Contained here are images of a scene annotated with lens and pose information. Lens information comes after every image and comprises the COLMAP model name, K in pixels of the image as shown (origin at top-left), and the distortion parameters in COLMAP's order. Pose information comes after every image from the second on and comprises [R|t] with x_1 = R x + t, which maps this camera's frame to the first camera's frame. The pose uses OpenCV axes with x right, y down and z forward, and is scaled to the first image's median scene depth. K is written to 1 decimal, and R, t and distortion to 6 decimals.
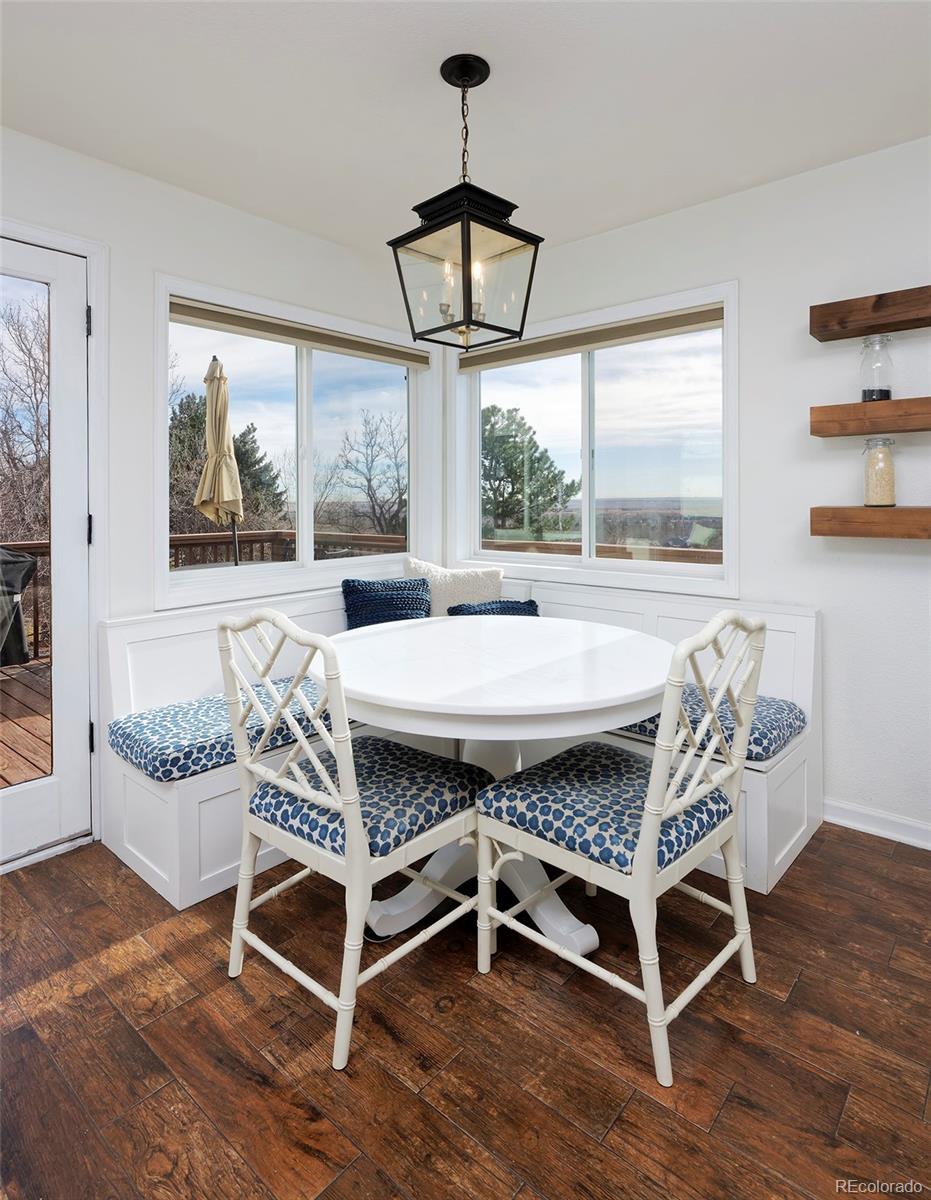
lens RADIAL K [[666.7, 0, 461.8], [0, 666.7, 499.4], [0, 0, 1]] dist [-0.001902, -0.001952]
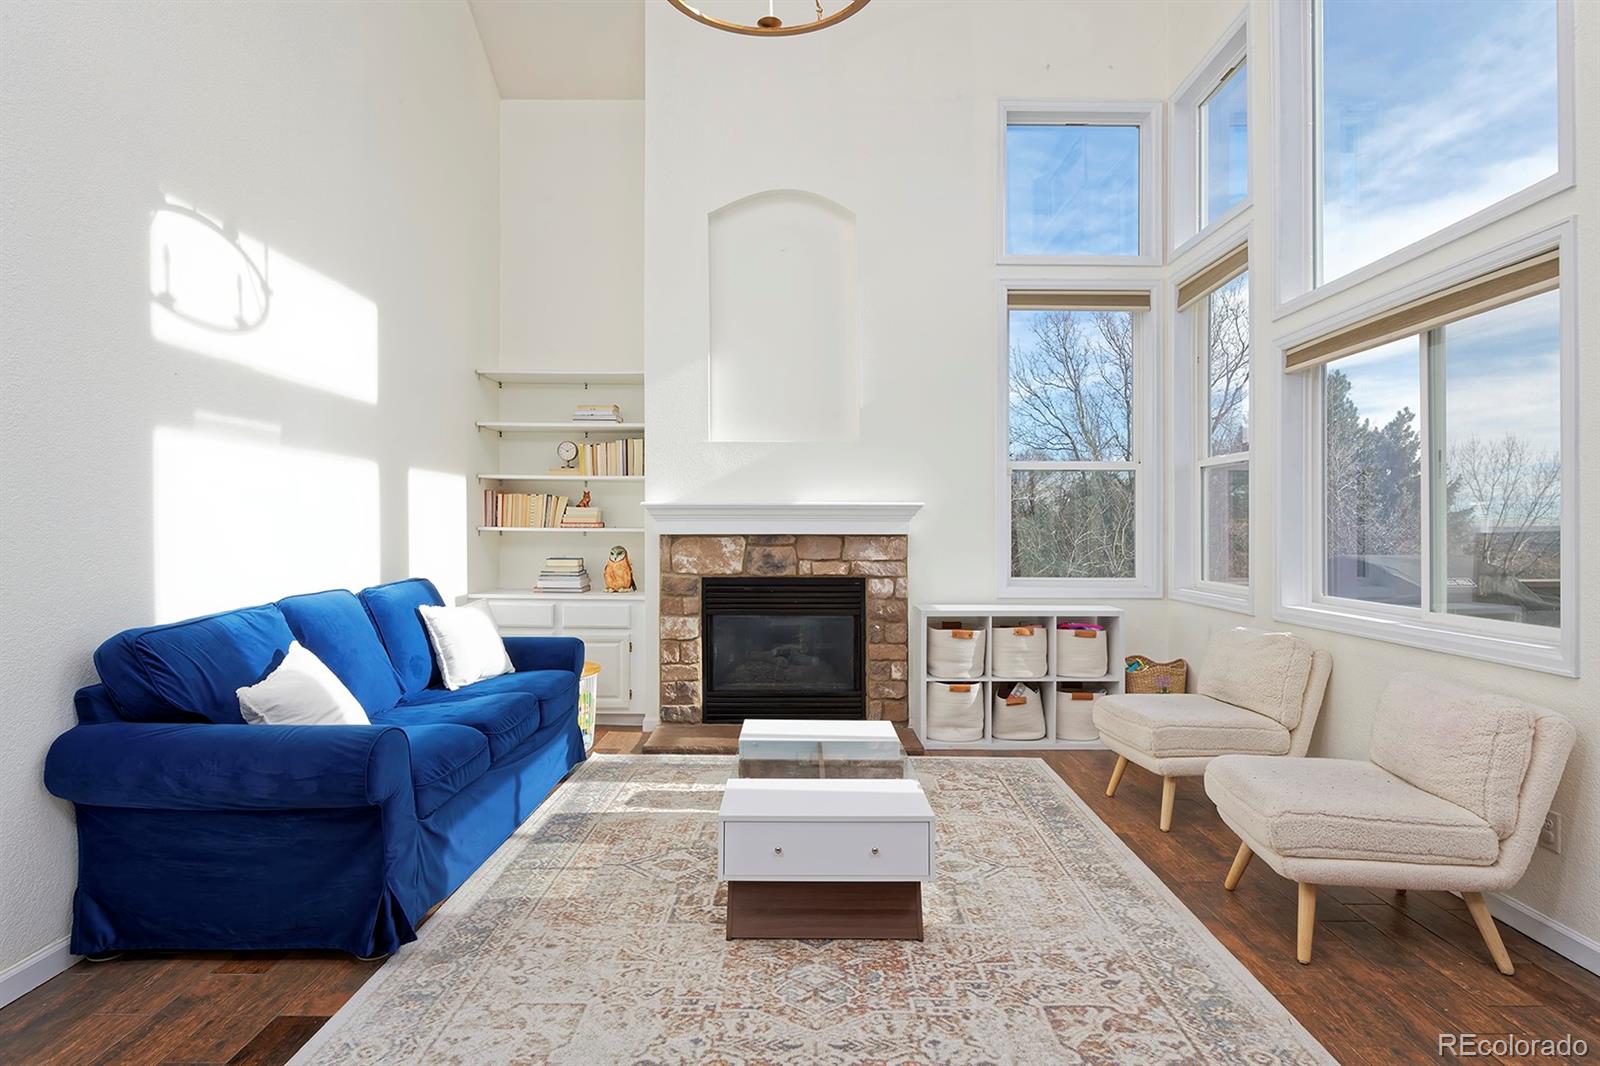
lens RADIAL K [[874.8, 0, 803.8], [0, 874.8, 523.0], [0, 0, 1]] dist [-0.004415, -0.001005]
pose [[0.657585, 0.001319, -0.753379, -1.180079], [-0.000457, 0.999999, 0.001352, 0.002209], [0.753380, -0.000545, 0.657585, -0.575661]]
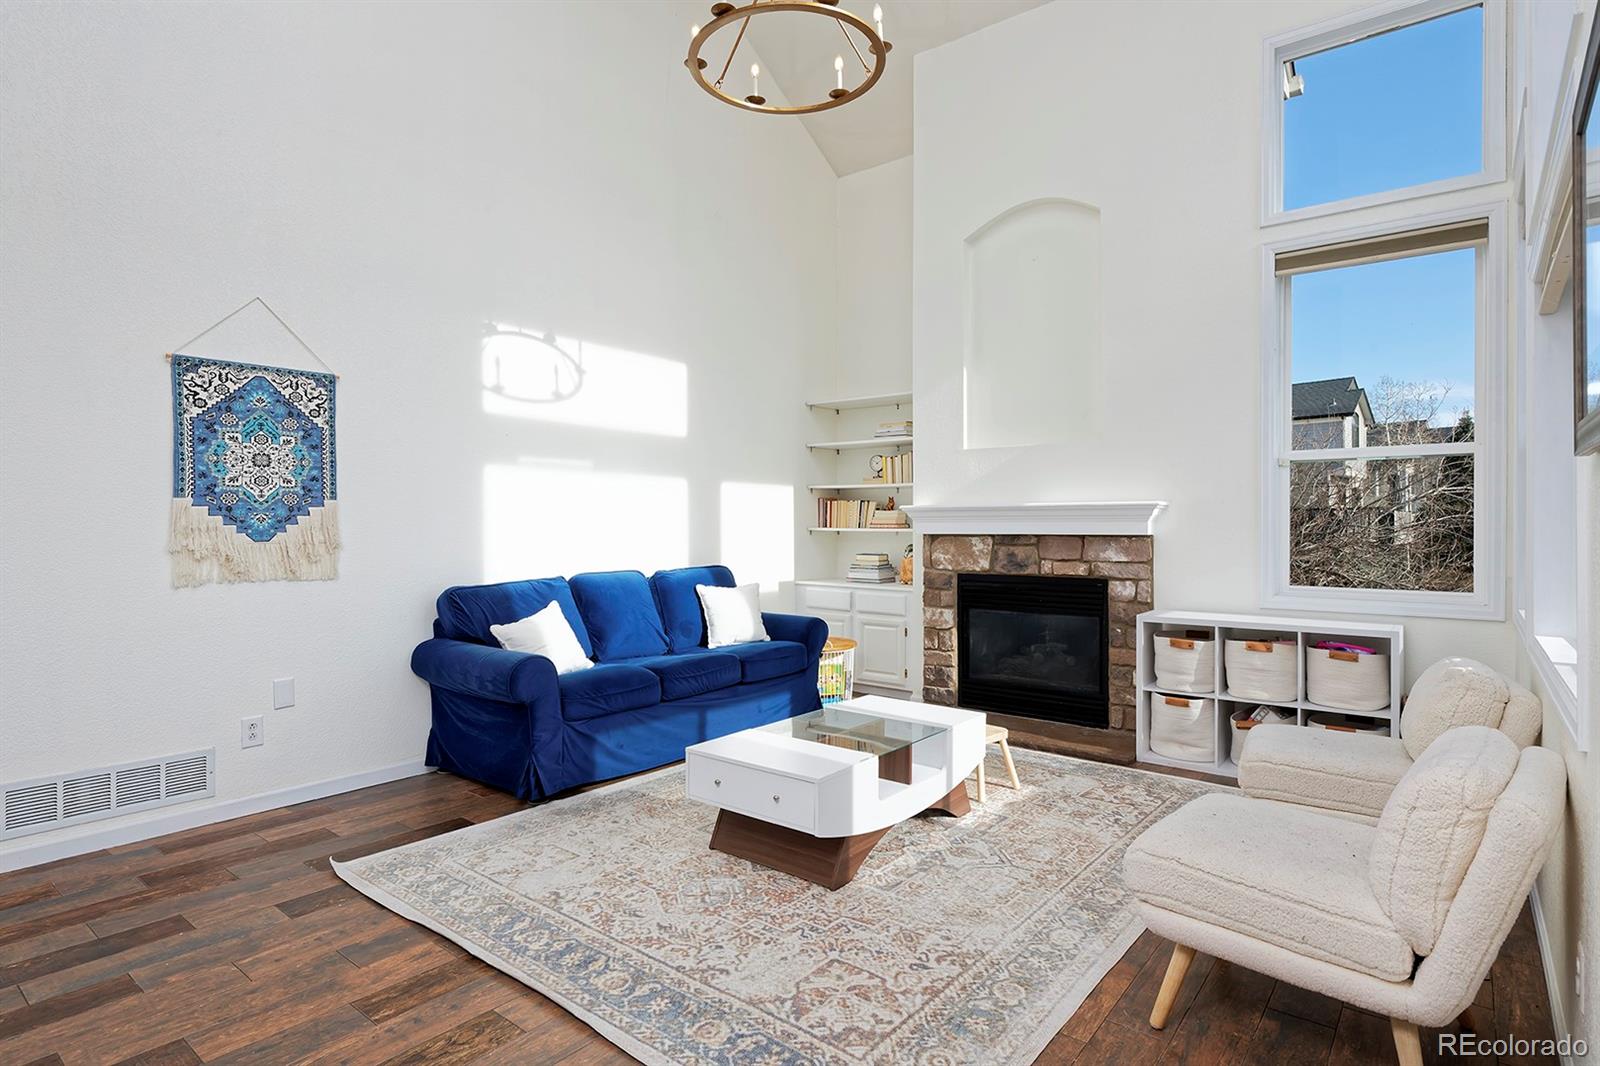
lens RADIAL K [[832.0, 0, 807.0], [0, 832.0, 535.2], [0, 0, 1]] dist [-0.006641, -0.000944]
pose [[0.050563, 0.012361, -0.998644, -0.662324], [0.002795, 0.999918, 0.012518, 0.008220], [0.998717, -0.003425, 0.050525, 0.281956]]
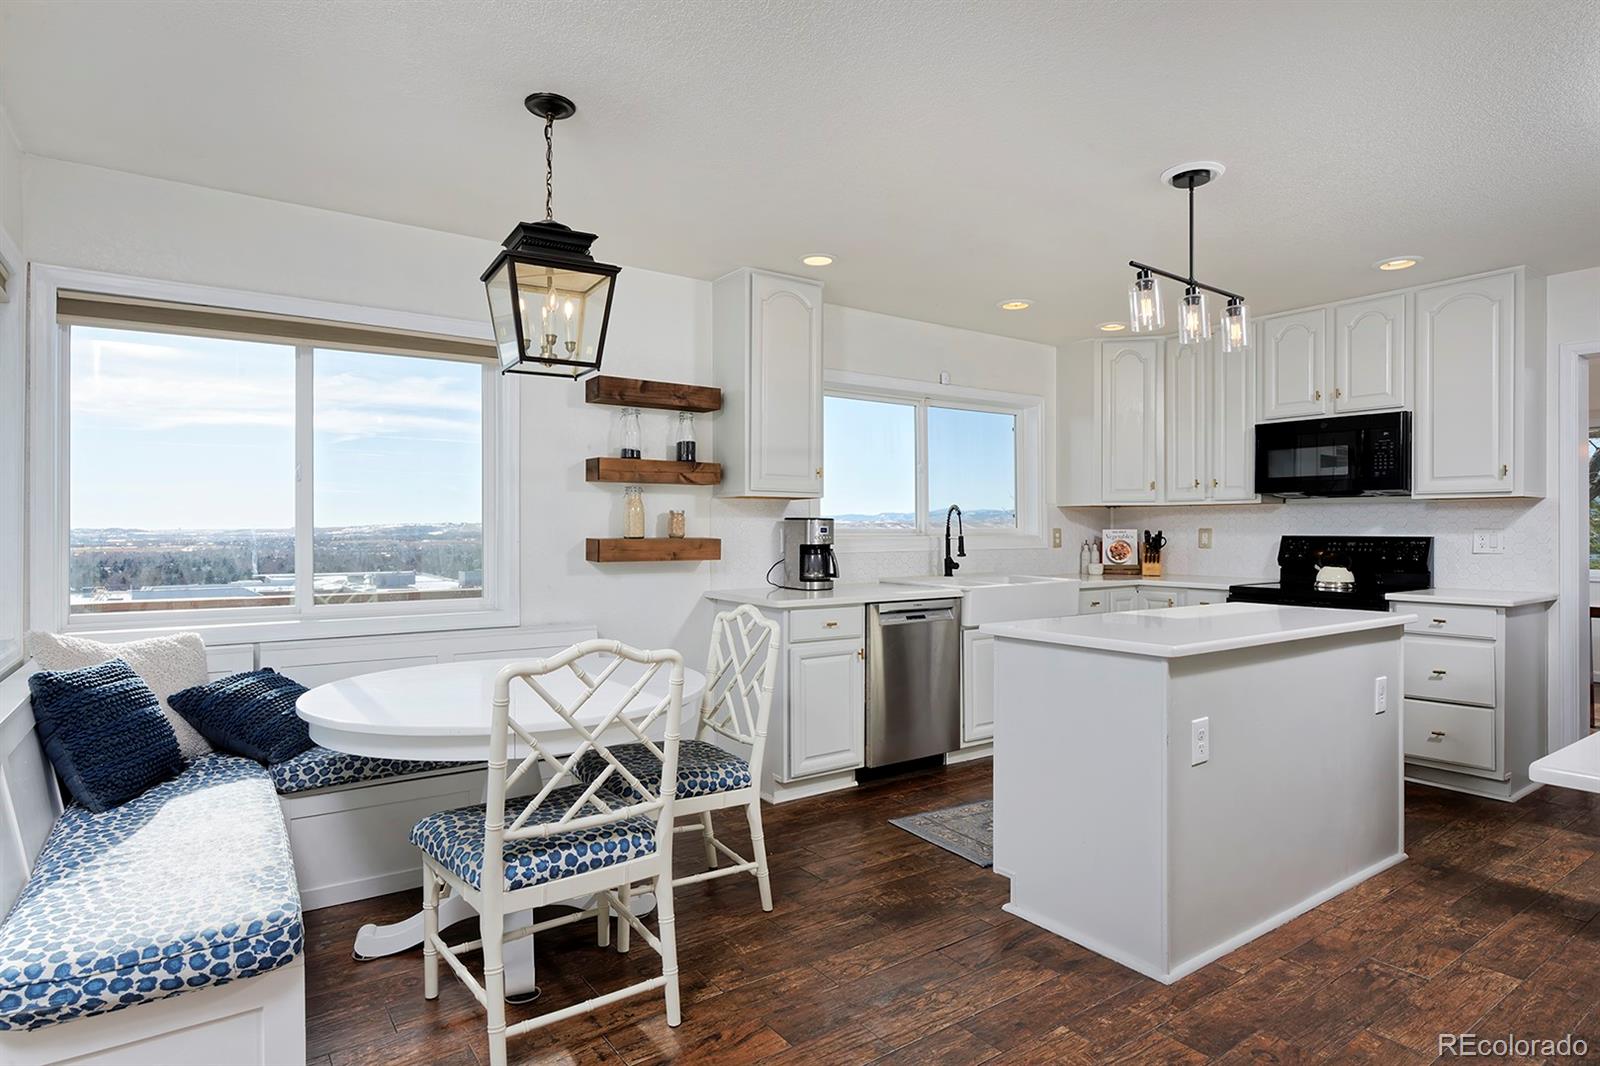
lens RADIAL K [[877.7, 0, 806.2], [0, 877.7, 530.6], [0, 0, 1]] dist [-0.003617, -0.000298]
pose [[0.234171, 0.005568, 0.972179, -1.131110], [0.001044, 0.999982, -0.005979, 0.006876], [-0.972195, 0.002415, 0.234161, 0.298053]]
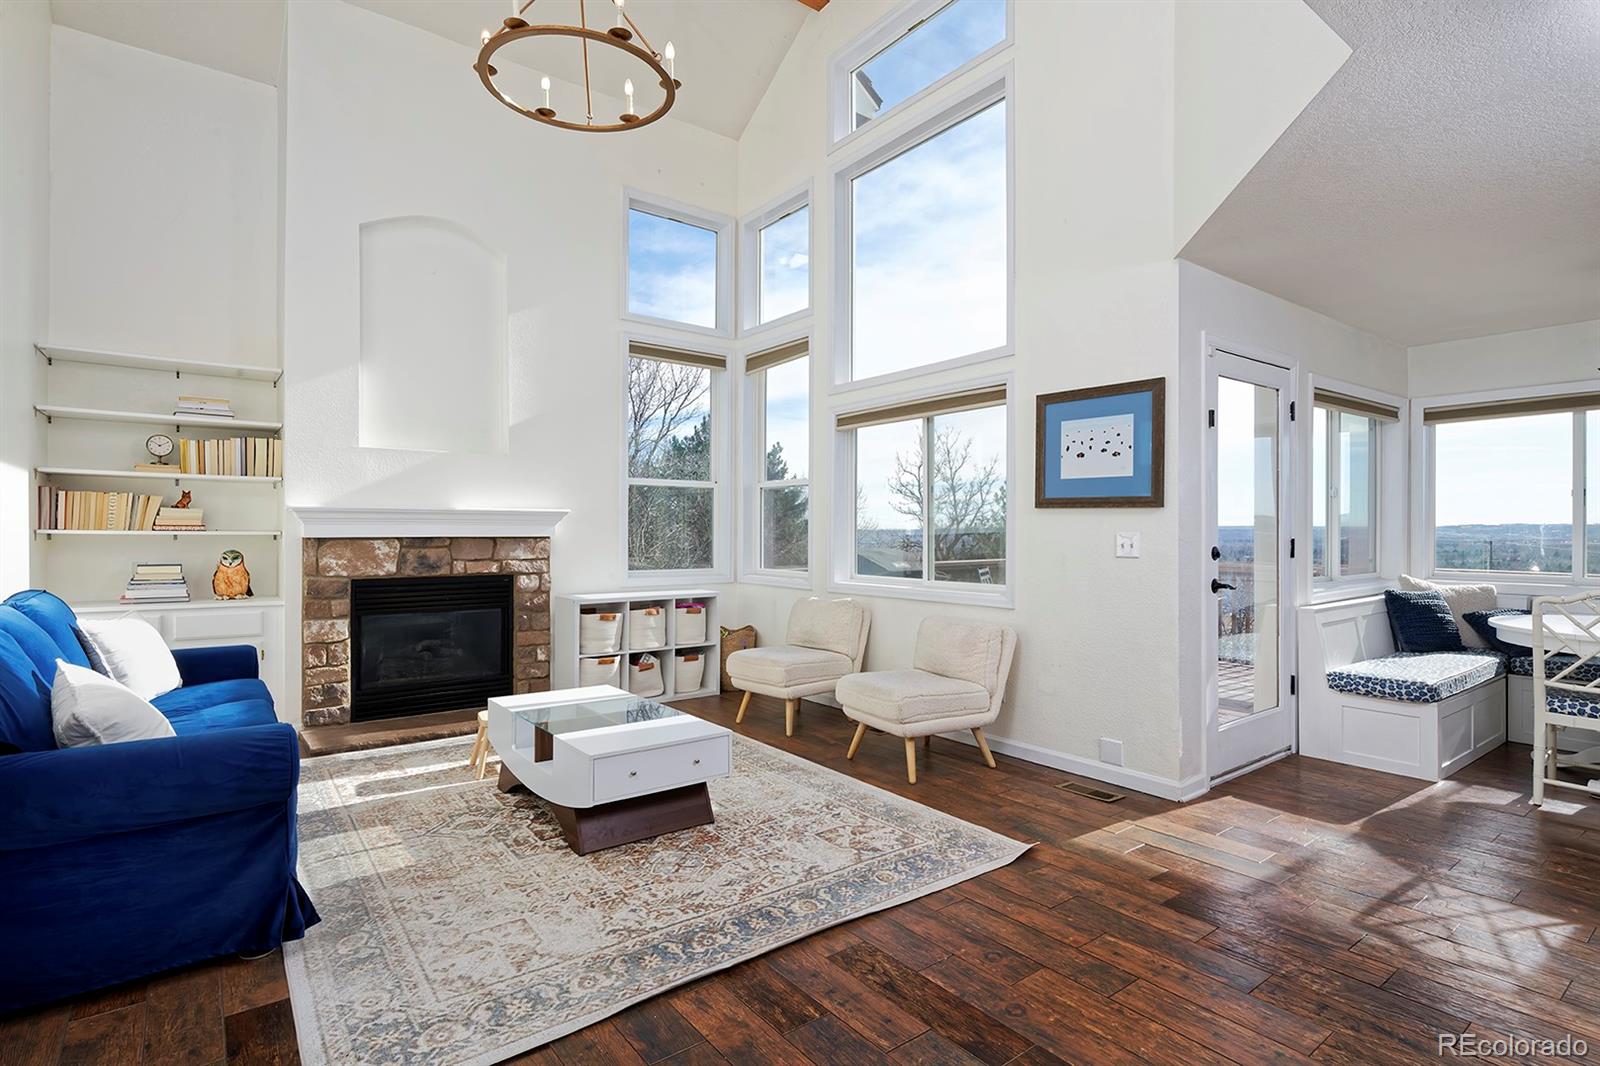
lens RADIAL K [[795.9, 0, 799.1], [0, 795.9, 526.5], [0, 0, 1]] dist [-0.002913, -0.000603]
pose [[0.979621, 0.004659, -0.200800, -1.525365], [-0.004770, 0.999989, -0.000069, 0.000422], [0.200797, 0.001026, 0.979632, -1.182995]]
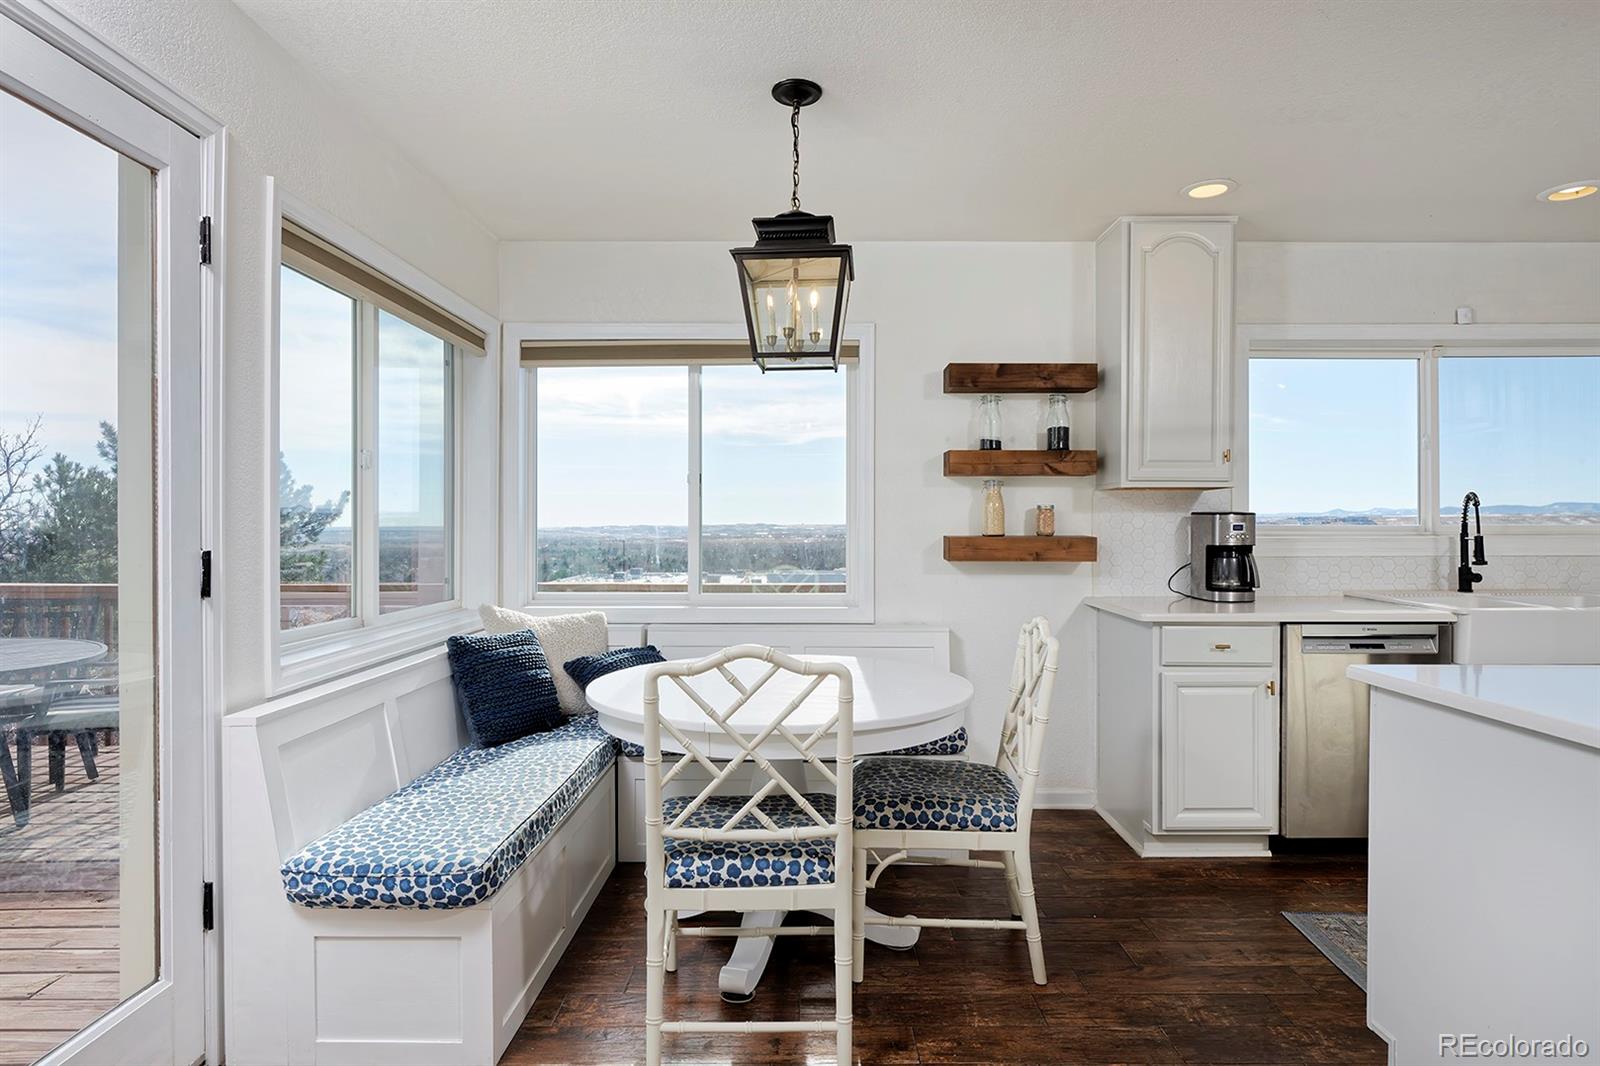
lens RADIAL K [[883.1, 0, 802.5], [0, 883.1, 531.0], [0, 0, 1]] dist [-0.002698, -0.000922]
pose [[0.756253, 0.002178, 0.654276, -0.795403], [-0.003380, 0.999994, 0.000578, 0.001638], [-0.654271, -0.002648, 0.756256, 0.008562]]
